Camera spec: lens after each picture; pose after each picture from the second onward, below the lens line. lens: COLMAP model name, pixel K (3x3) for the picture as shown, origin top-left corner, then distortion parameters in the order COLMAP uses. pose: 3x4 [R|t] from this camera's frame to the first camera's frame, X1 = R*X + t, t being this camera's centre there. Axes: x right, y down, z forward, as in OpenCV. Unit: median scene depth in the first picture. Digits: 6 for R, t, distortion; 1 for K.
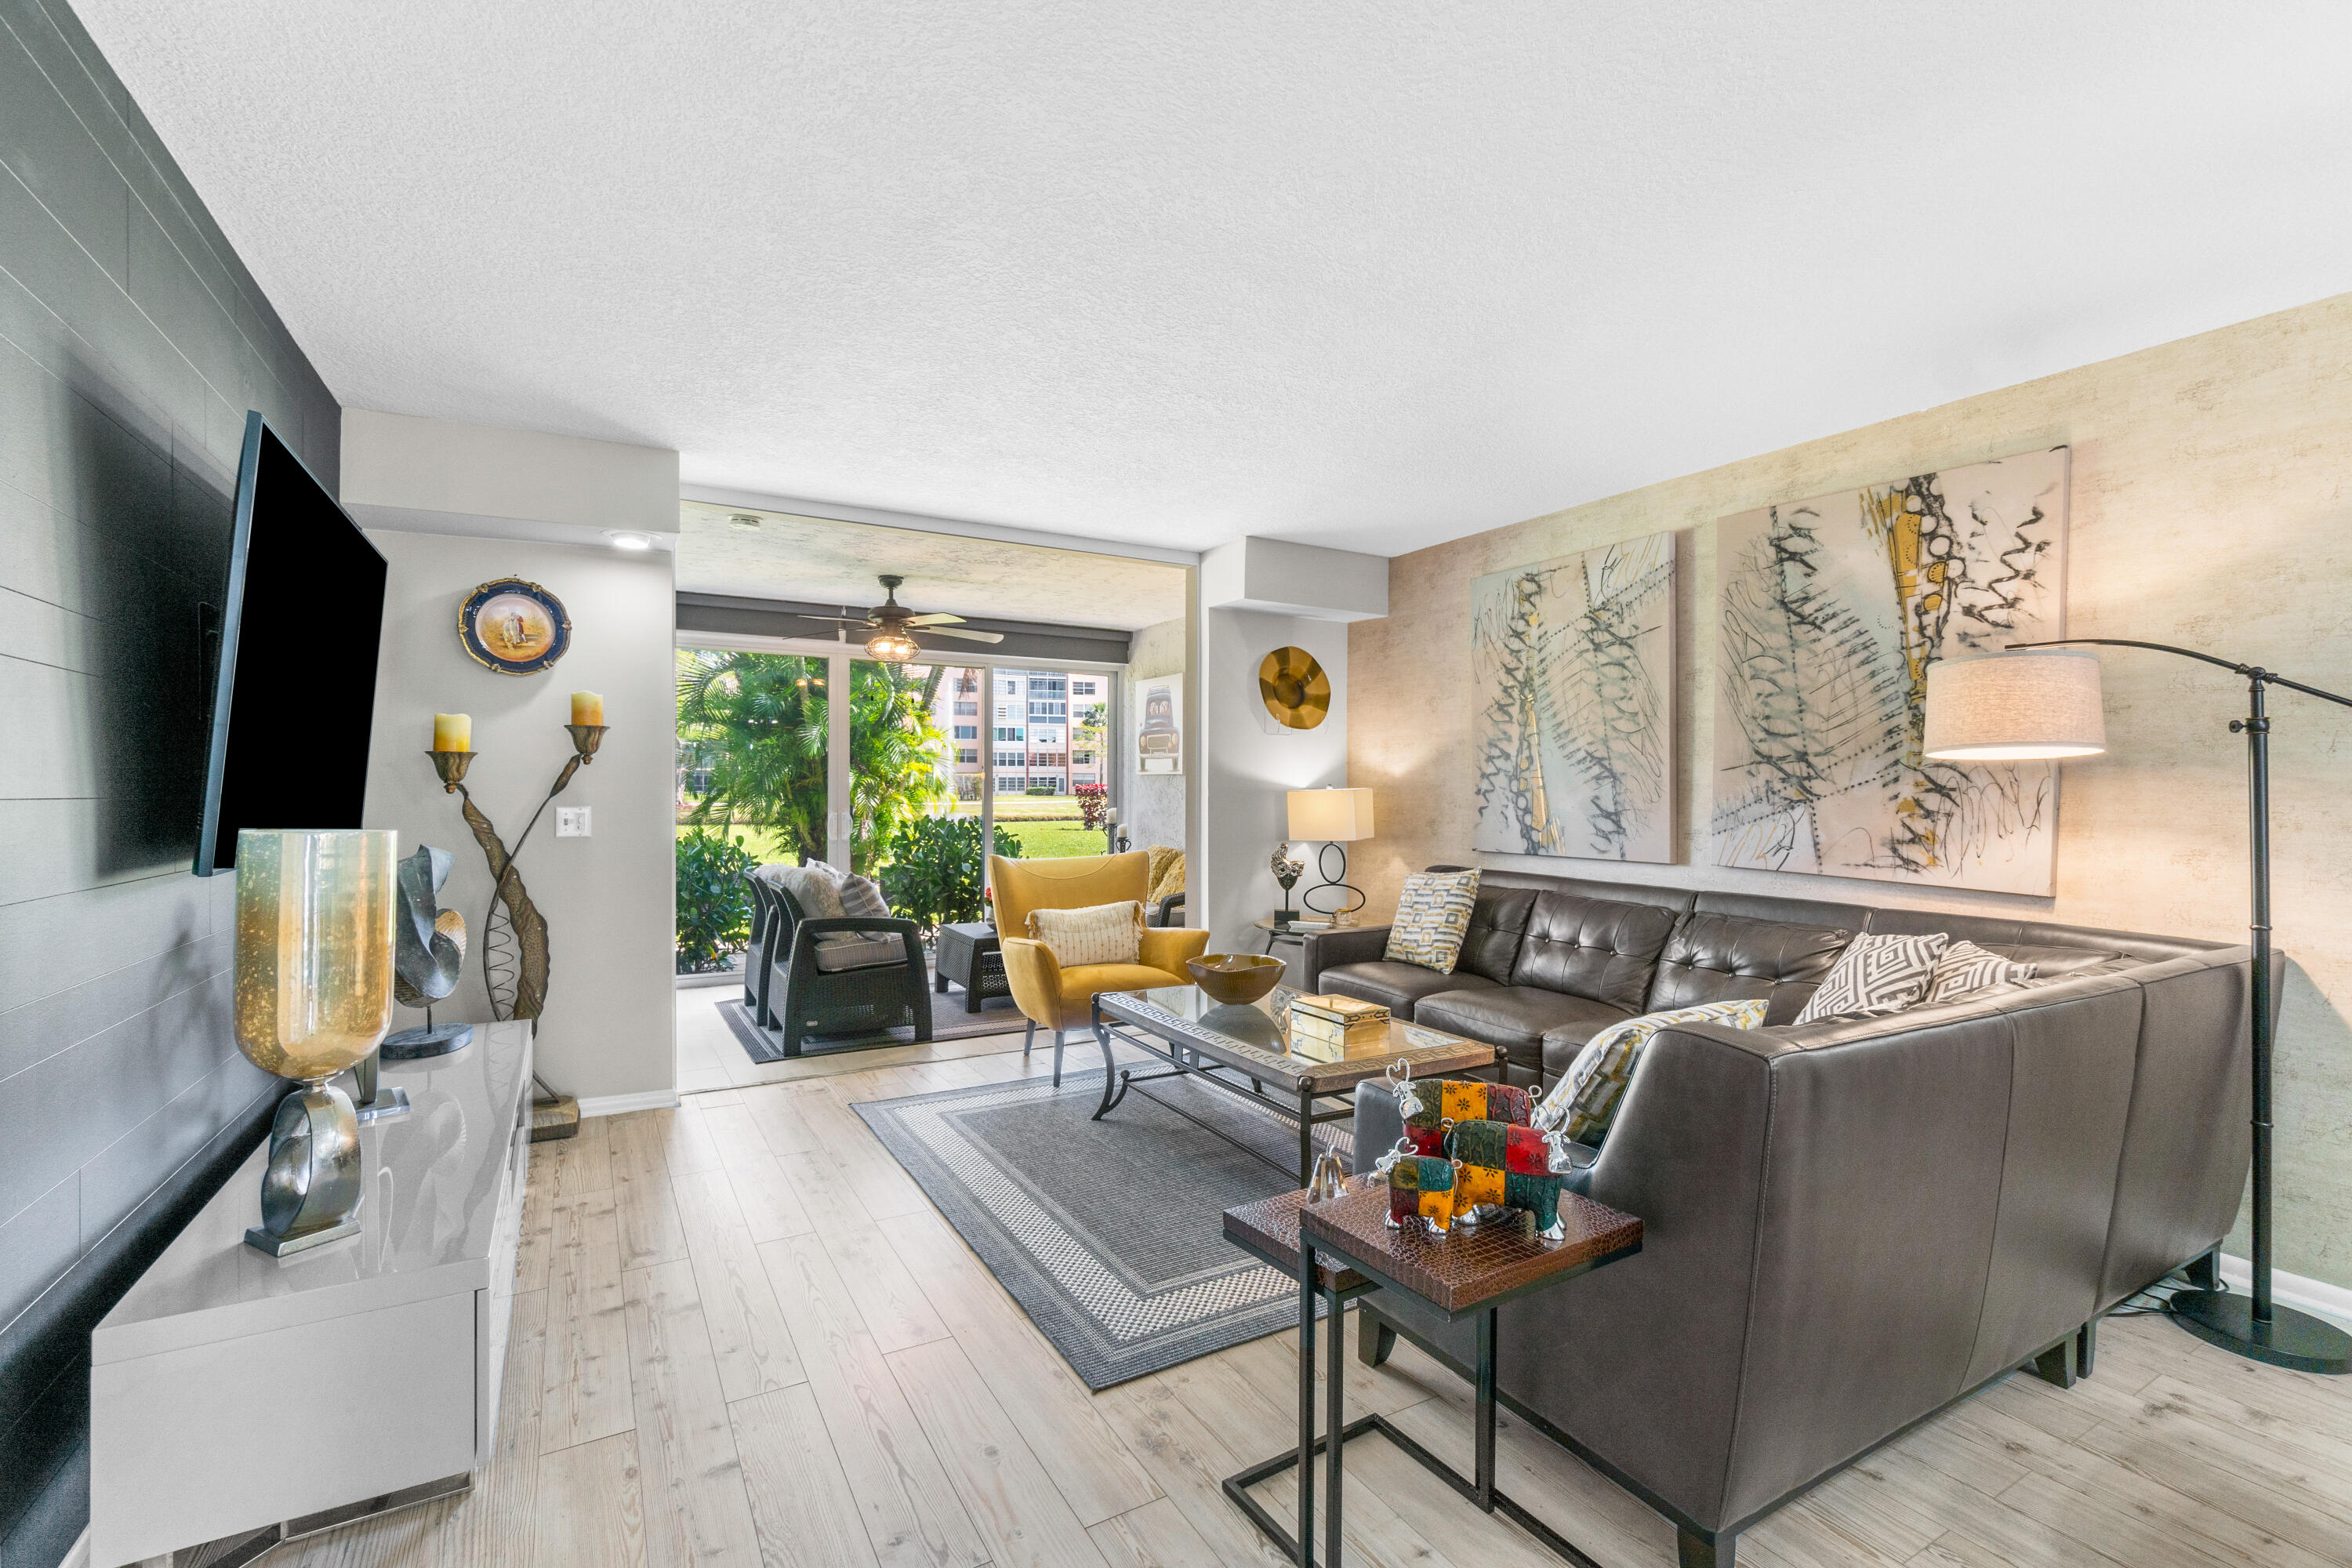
lens RADIAL K [[1029.4, 0, 1187.2], [0, 1029.4, 798.3], [0, 0, 1]] dist [-0.003199, 0.001036]
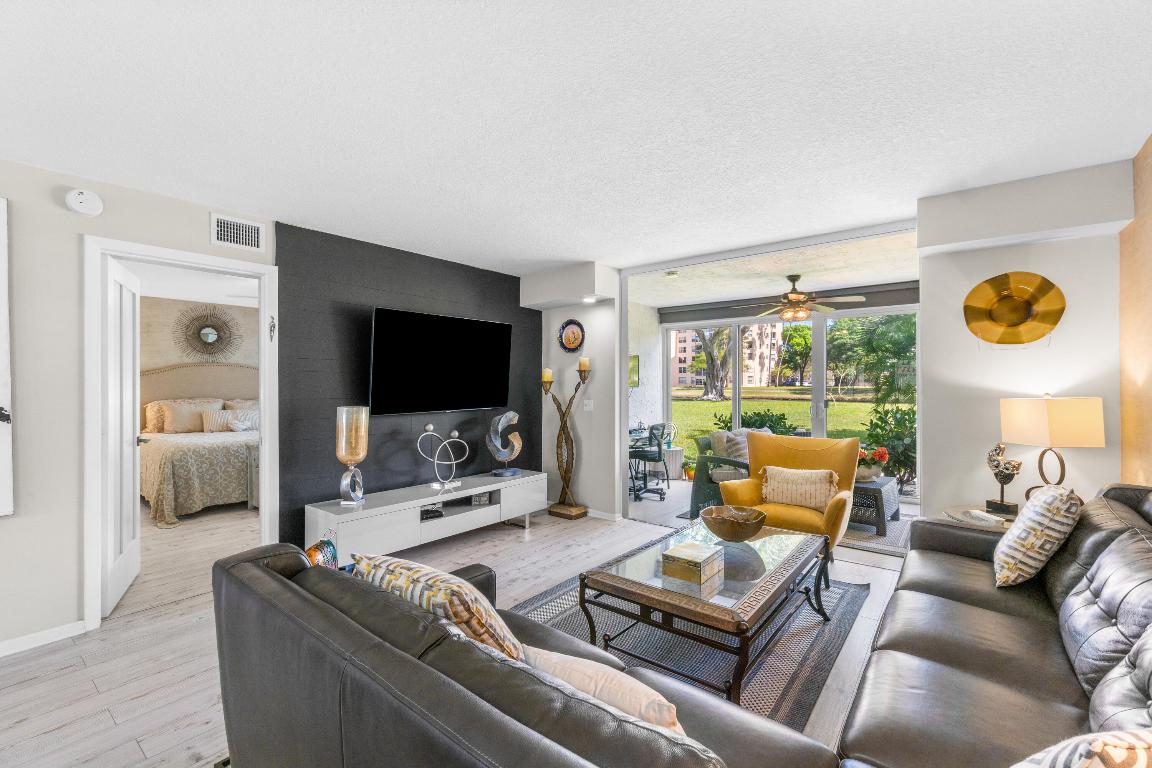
lens RADIAL K [[504.2, 0, 574.4], [0, 504.2, 387.0], [0, 0, 1]] dist [-0.003199, 0.001036]
pose [[0.366613, 0.001156, -0.930373, 0.571677], [-0.004877, 0.999988, -0.000679, -0.022533], [0.930361, 0.004786, 0.366614, 0.444705]]
